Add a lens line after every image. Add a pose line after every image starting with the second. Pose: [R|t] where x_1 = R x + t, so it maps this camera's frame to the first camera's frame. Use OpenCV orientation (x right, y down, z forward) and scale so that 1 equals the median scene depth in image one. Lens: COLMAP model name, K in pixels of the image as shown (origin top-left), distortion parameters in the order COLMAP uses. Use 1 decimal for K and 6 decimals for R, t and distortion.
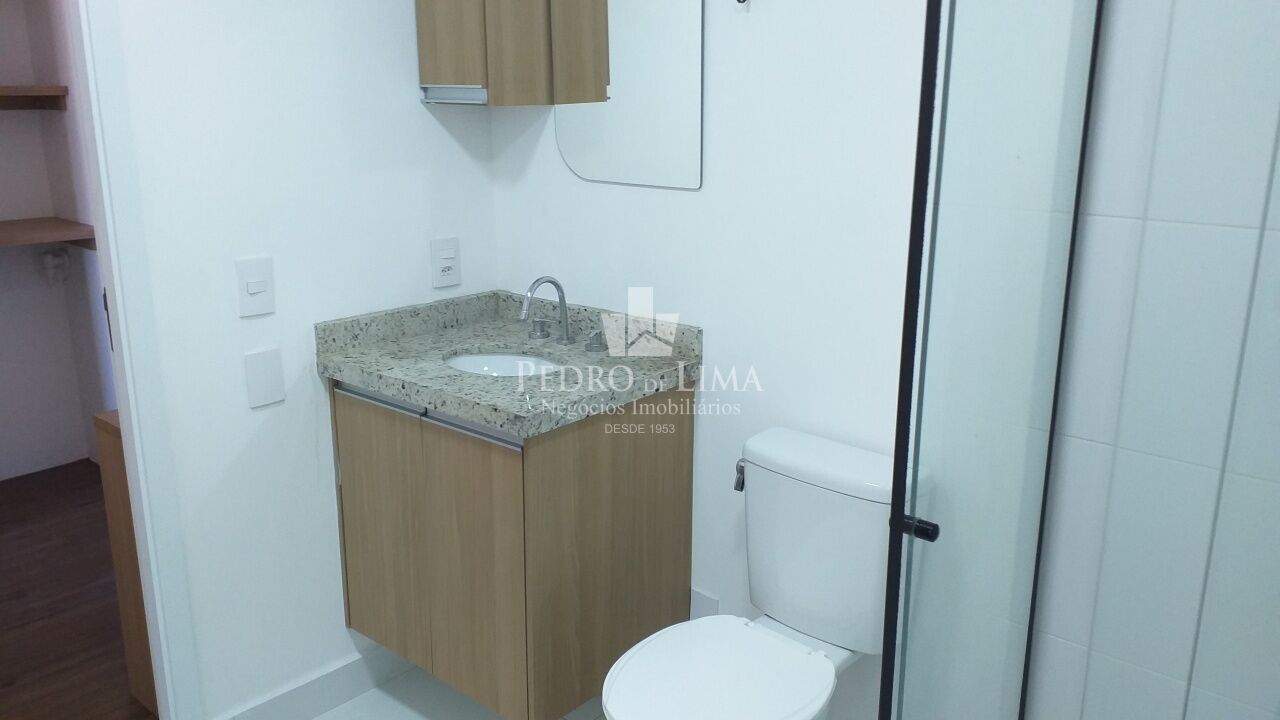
lens RADIAL K [[1022.0, 0, 661.7], [0, 1022.0, 361.8], [0, 0, 1]] dist [0.123569, -0.259977]
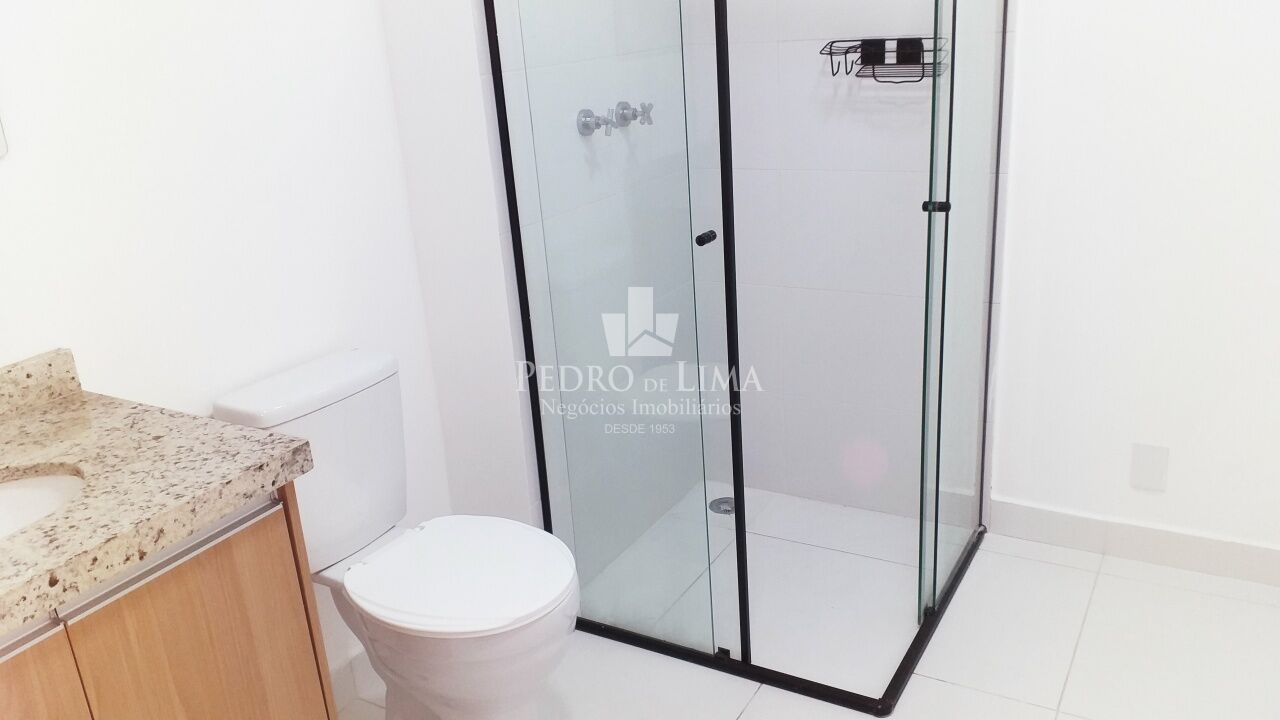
lens RADIAL K [[1022.0, 0, 661.7], [0, 1022.0, 361.8], [0, 0, 1]] dist [0.123569, -0.259977]
pose [[-0.189834, -0.325548, 0.926273, -0.806914], [0.310224, 0.875207, 0.371179, -0.183932], [-0.931517, 0.357815, -0.065151, 0.742778]]
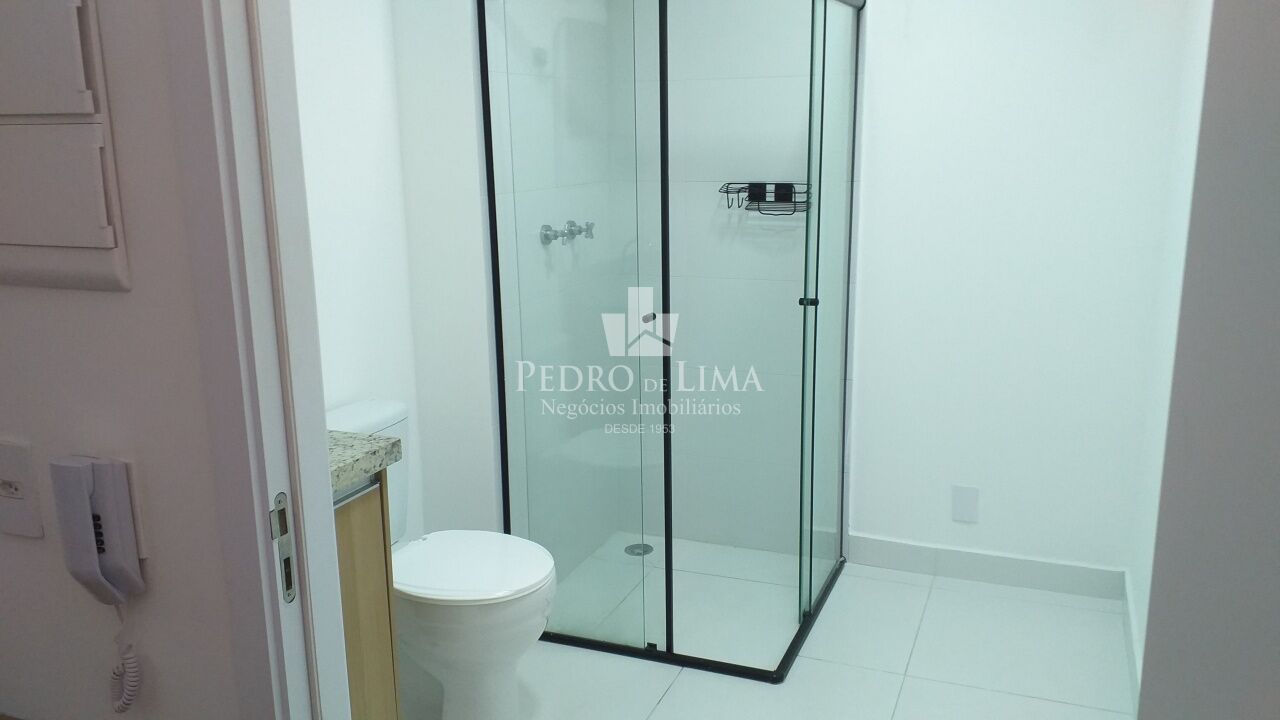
lens RADIAL K [[1022.0, 0, 661.7], [0, 1022.0, 361.8], [0, 0, 1]] dist [0.123569, -0.259977]
pose [[-0.323415, -0.214069, 0.921725, -1.121598], [0.253969, 0.918698, 0.302479, -0.259004], [-0.911538, 0.331916, -0.242754, 0.926707]]
